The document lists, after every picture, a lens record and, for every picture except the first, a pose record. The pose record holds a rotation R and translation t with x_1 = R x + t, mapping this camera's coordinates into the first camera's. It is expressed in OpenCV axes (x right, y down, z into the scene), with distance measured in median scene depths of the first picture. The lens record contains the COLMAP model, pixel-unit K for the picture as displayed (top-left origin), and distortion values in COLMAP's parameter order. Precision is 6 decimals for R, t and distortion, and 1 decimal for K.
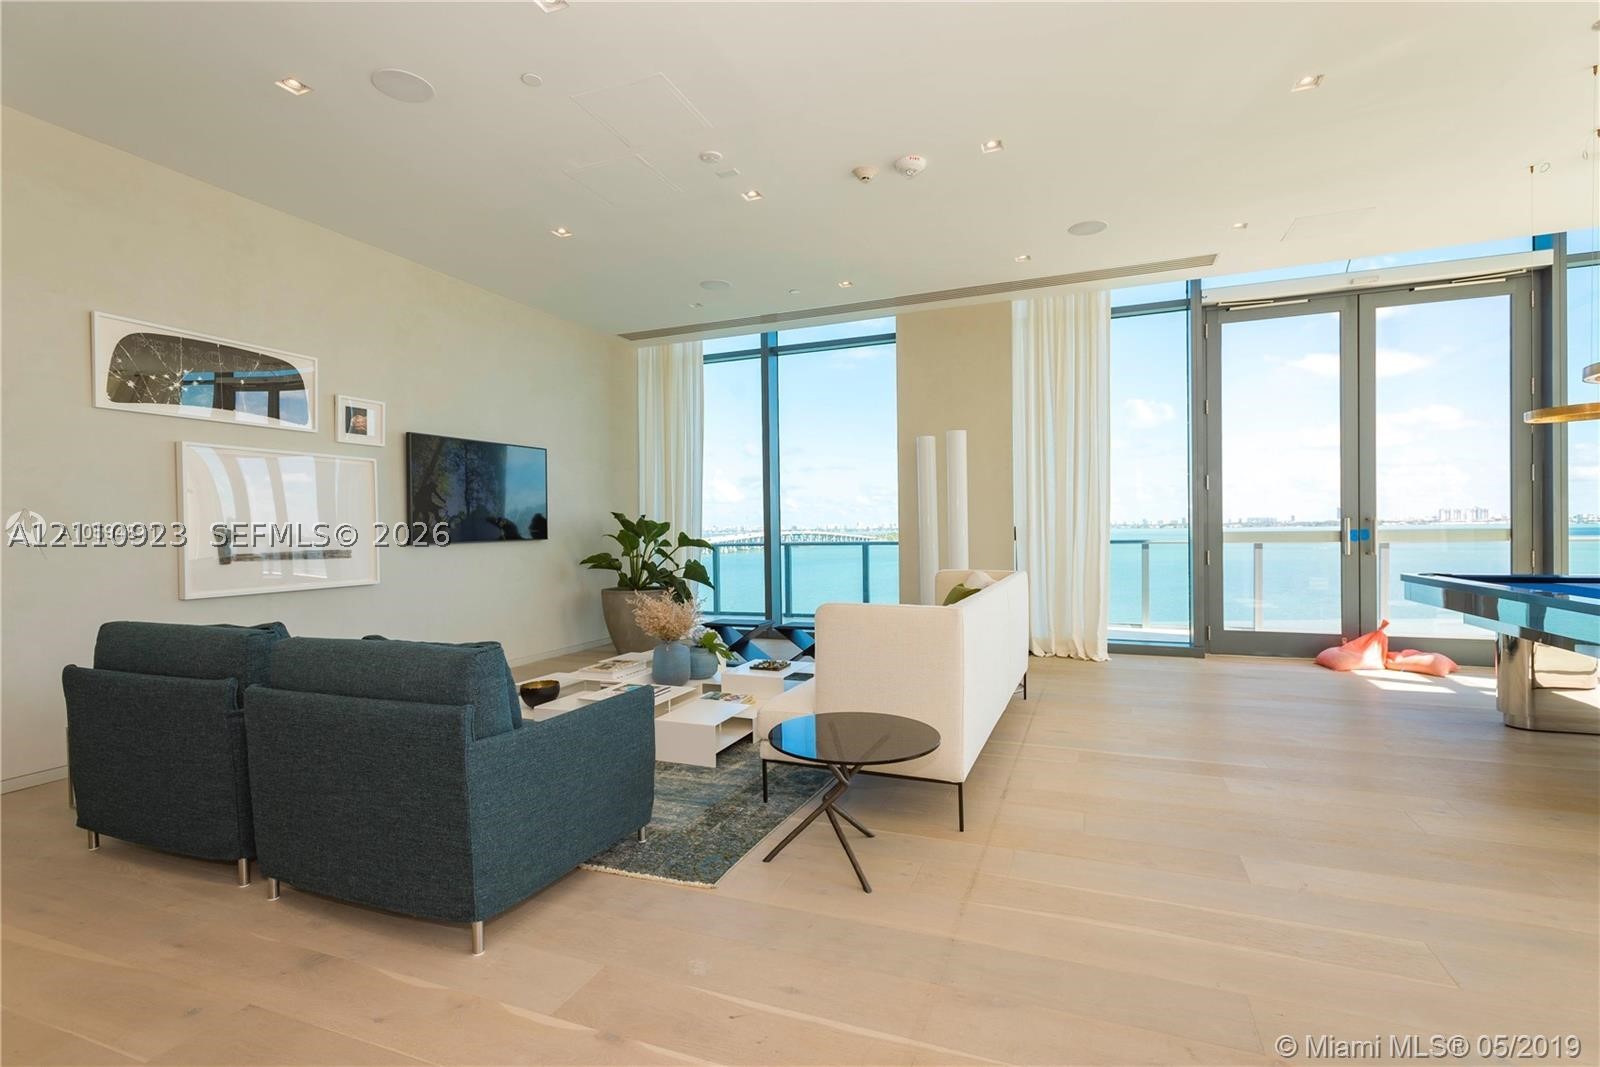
lens RADIAL K [[741.6, 0, 800.0], [0, 741.6, 533.5], [0, 0, 1]] dist [0.000591, 0.000290]
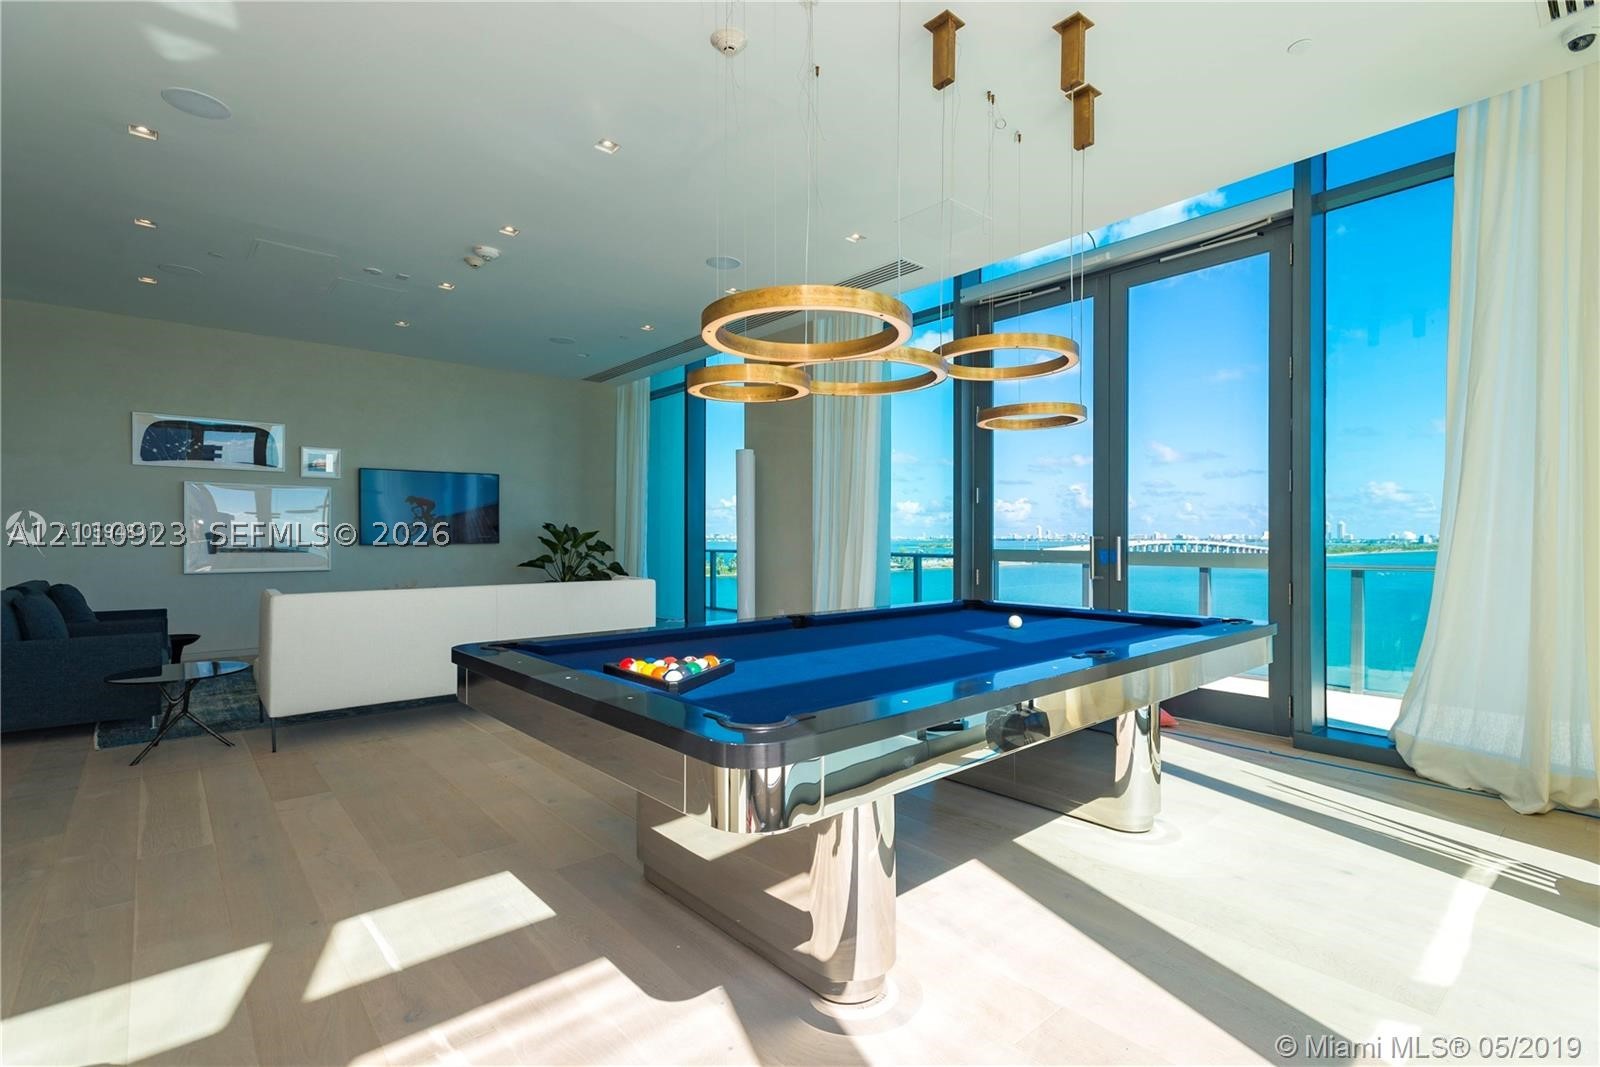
lens RADIAL K [[741.6, 0, 800.0], [0, 741.6, 533.5], [0, 0, 1]] dist [0.000591, 0.000290]
pose [[0.888591, 0.013760, -0.458494, 0.983173], [-0.018355, 0.999816, -0.005568, -0.015260], [0.458333, 0.013364, 0.888680, 0.099703]]
